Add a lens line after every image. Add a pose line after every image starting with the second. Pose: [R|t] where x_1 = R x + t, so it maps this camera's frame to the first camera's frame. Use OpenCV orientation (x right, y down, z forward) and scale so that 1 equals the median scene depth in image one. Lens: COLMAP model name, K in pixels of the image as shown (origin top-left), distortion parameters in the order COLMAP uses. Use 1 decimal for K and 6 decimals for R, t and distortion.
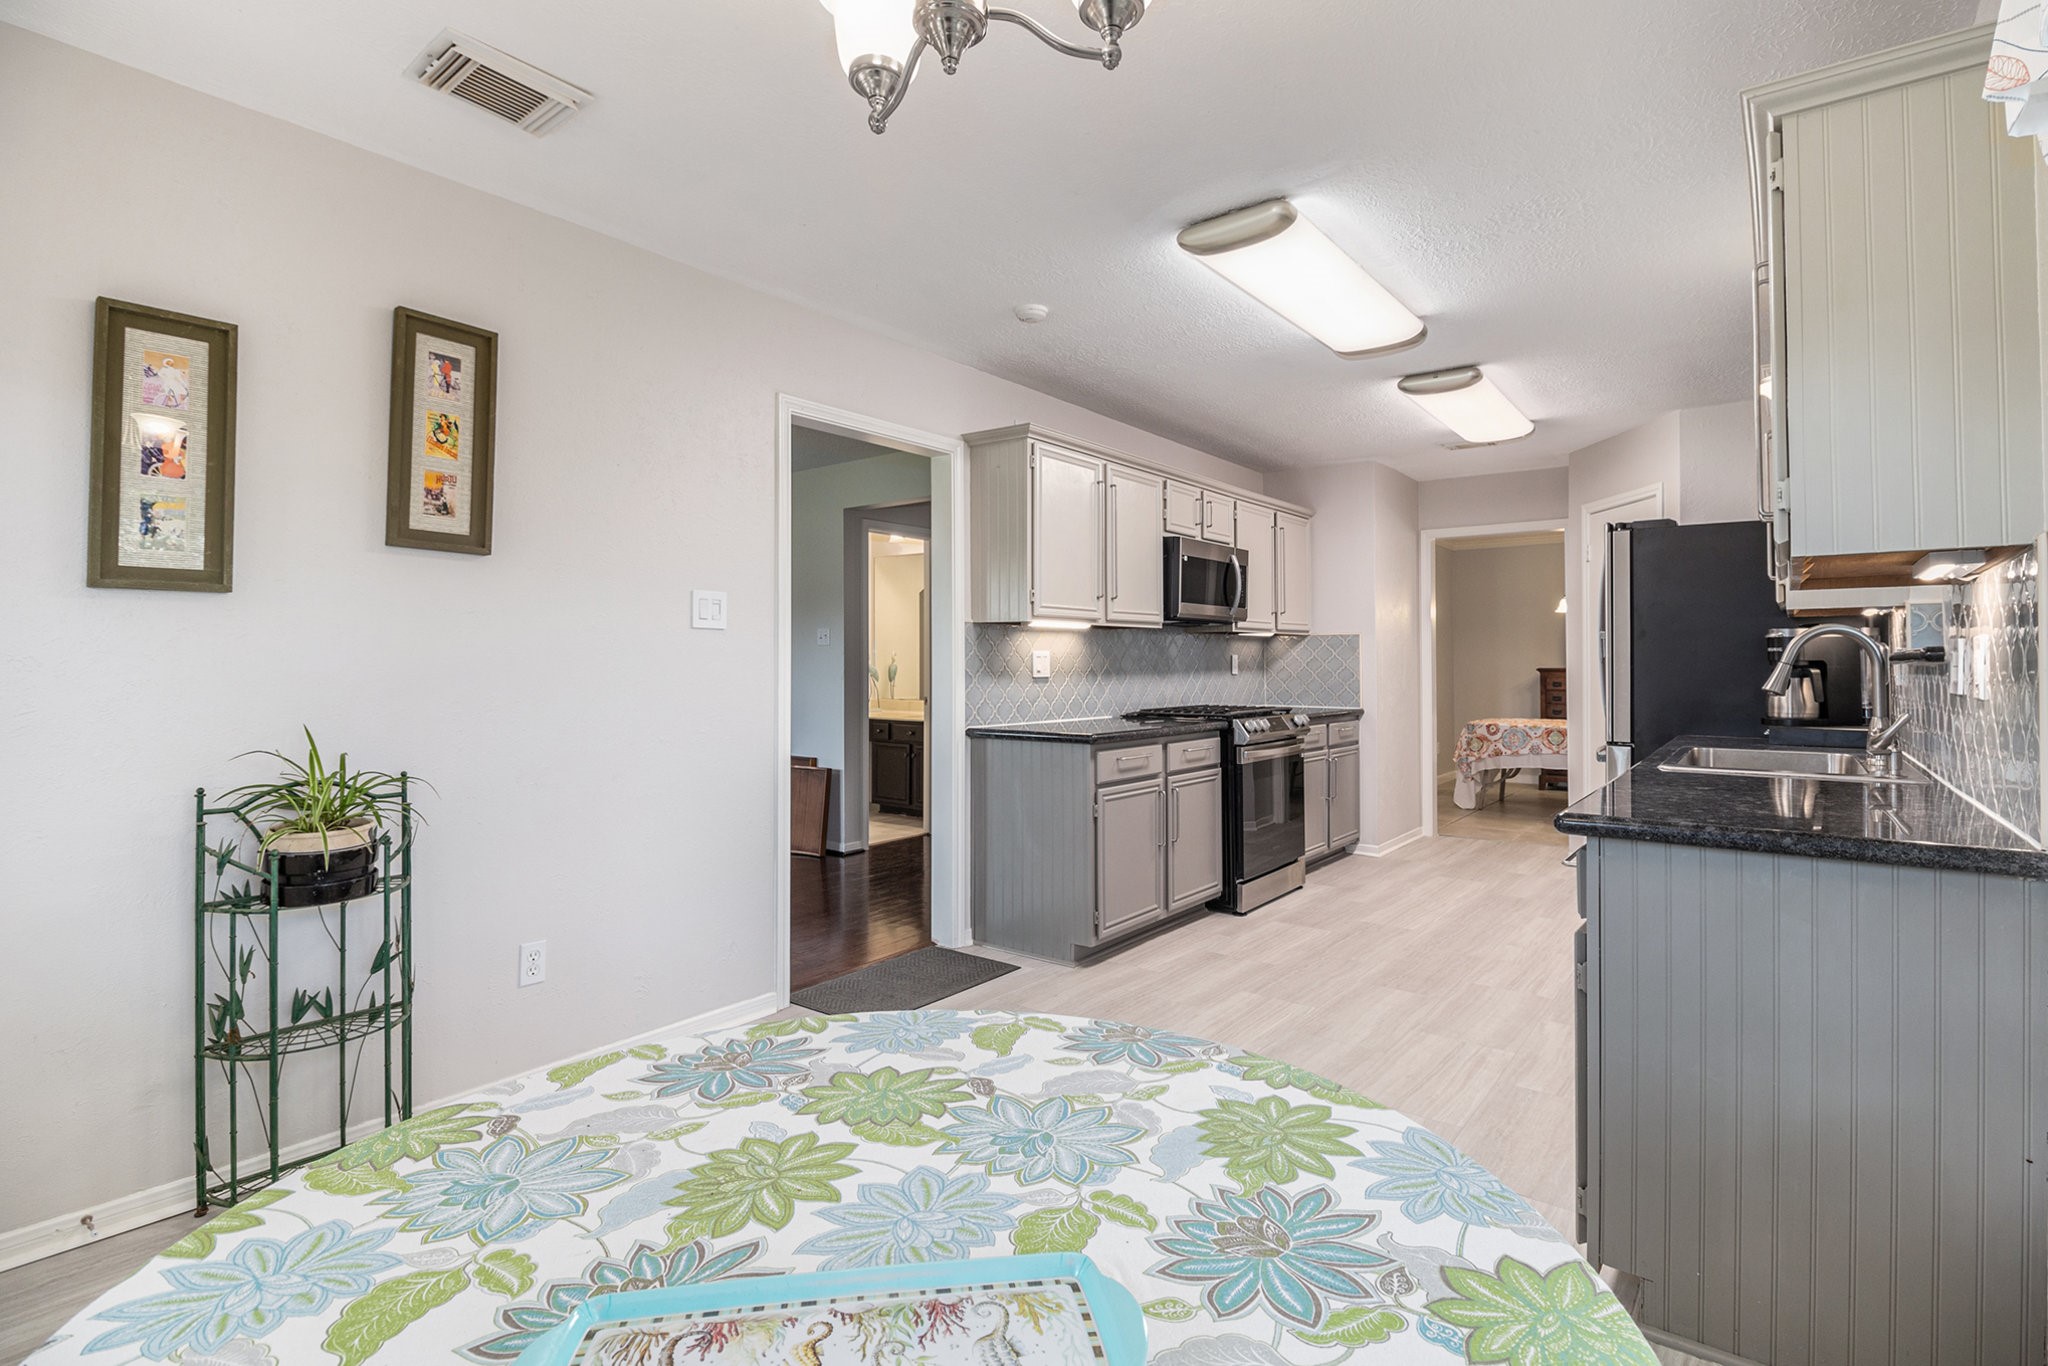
lens RADIAL K [[961.1, 0, 1017.7], [0, 961.1, 649.2], [0, 0, 1]] dist [-0.019824, -0.001173]
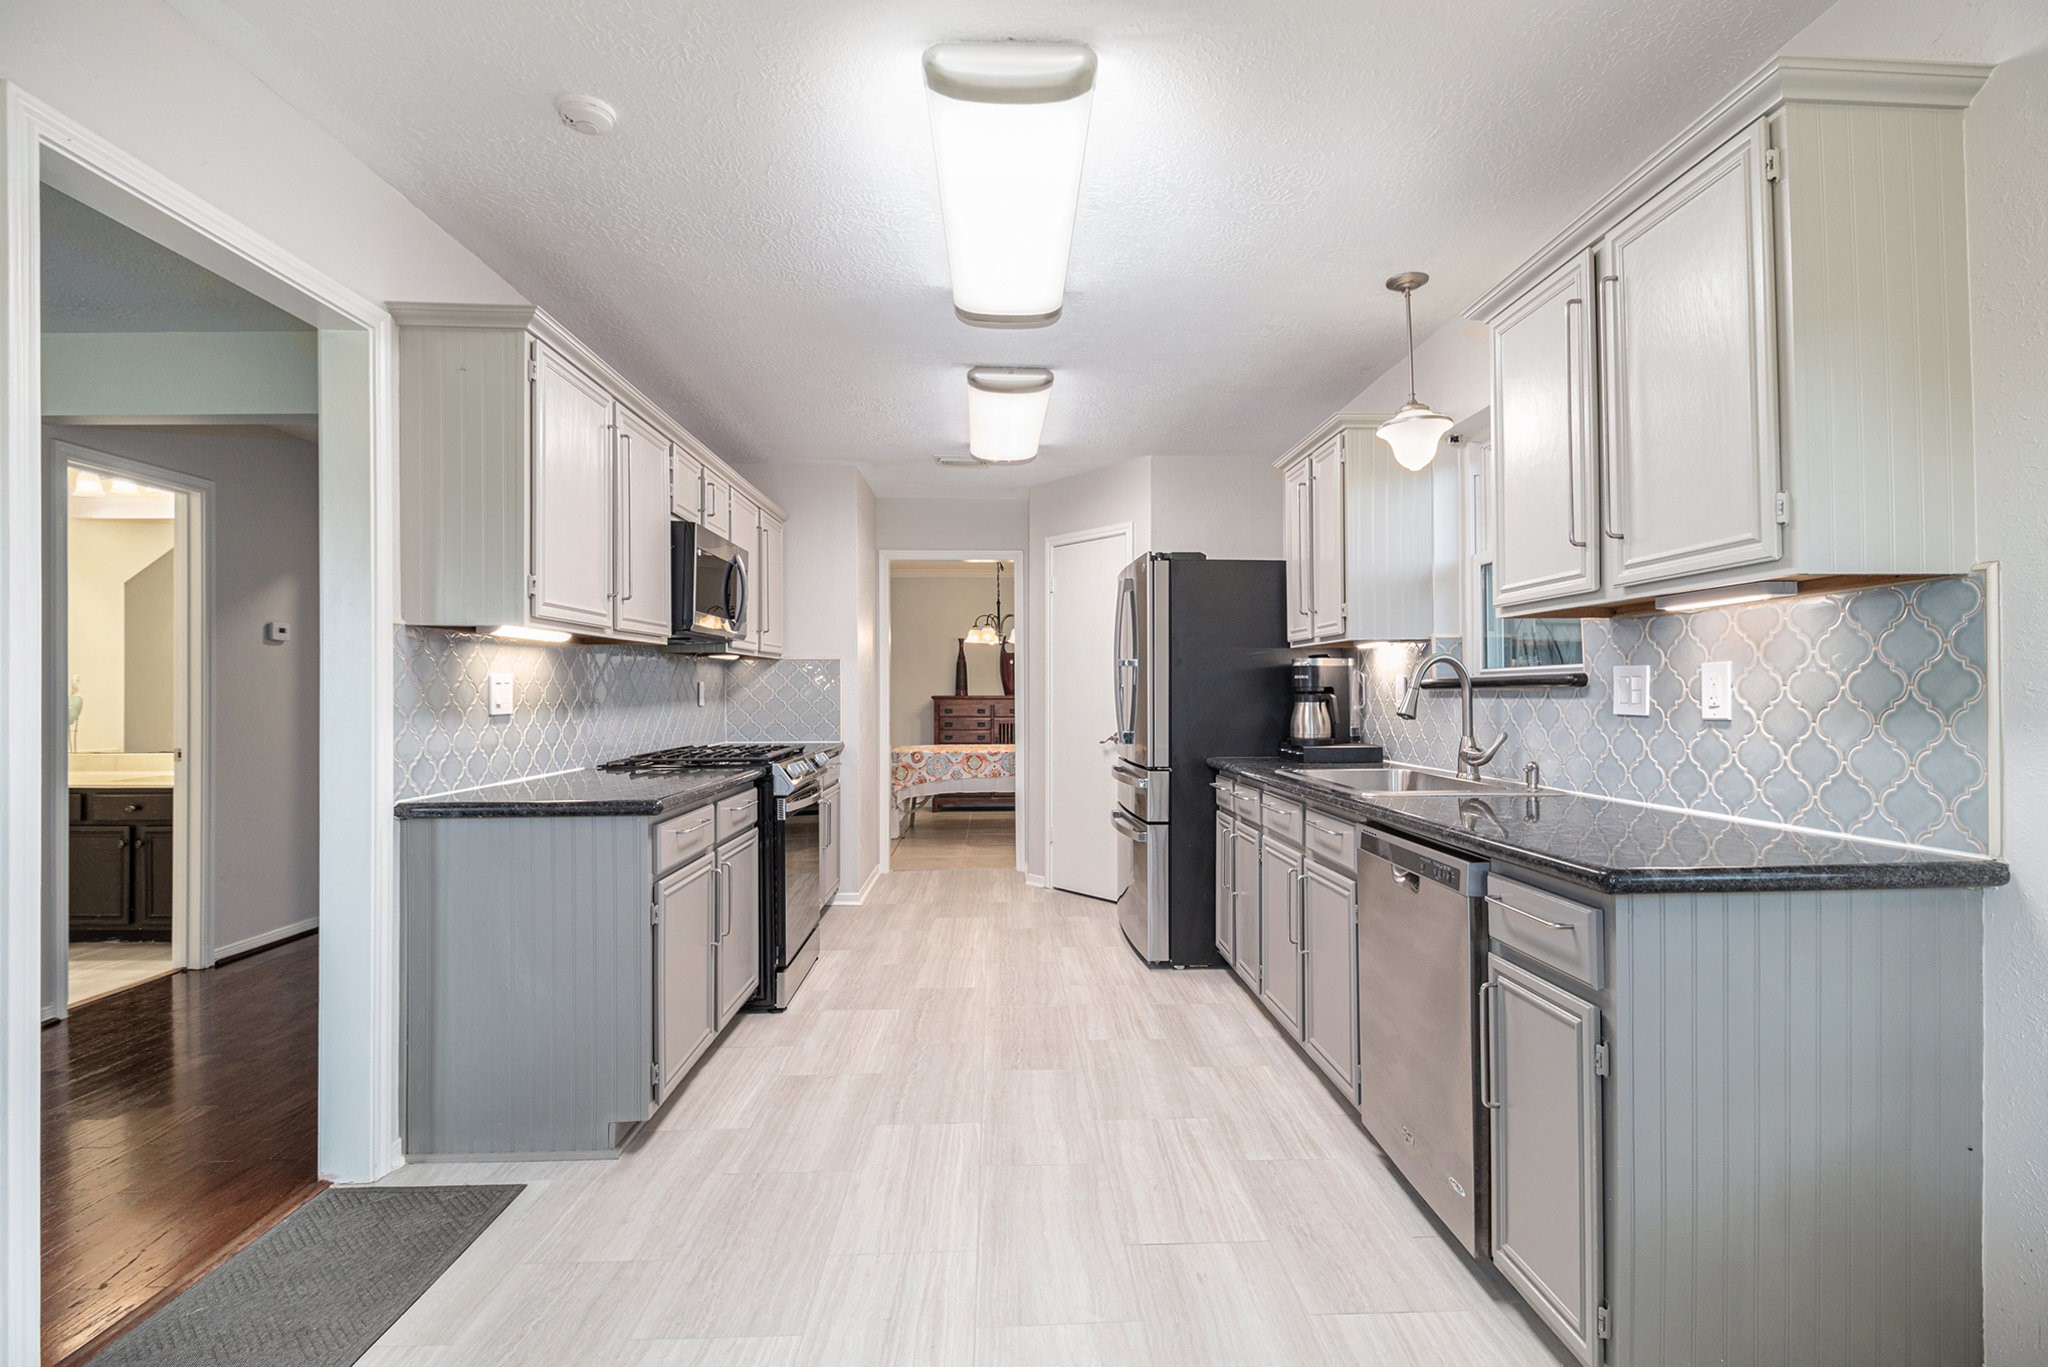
lens RADIAL K [[961.1, 0, 1035.2], [0, 961.1, 689.5], [0, 0, 1]] dist [-0.019824, -0.001173]
pose [[0.748177, -0.002817, 0.663493, -0.140999], [-0.004629, 0.999944, 0.009466, 0.004815], [-0.663483, -0.010154, 0.748123, 0.293917]]
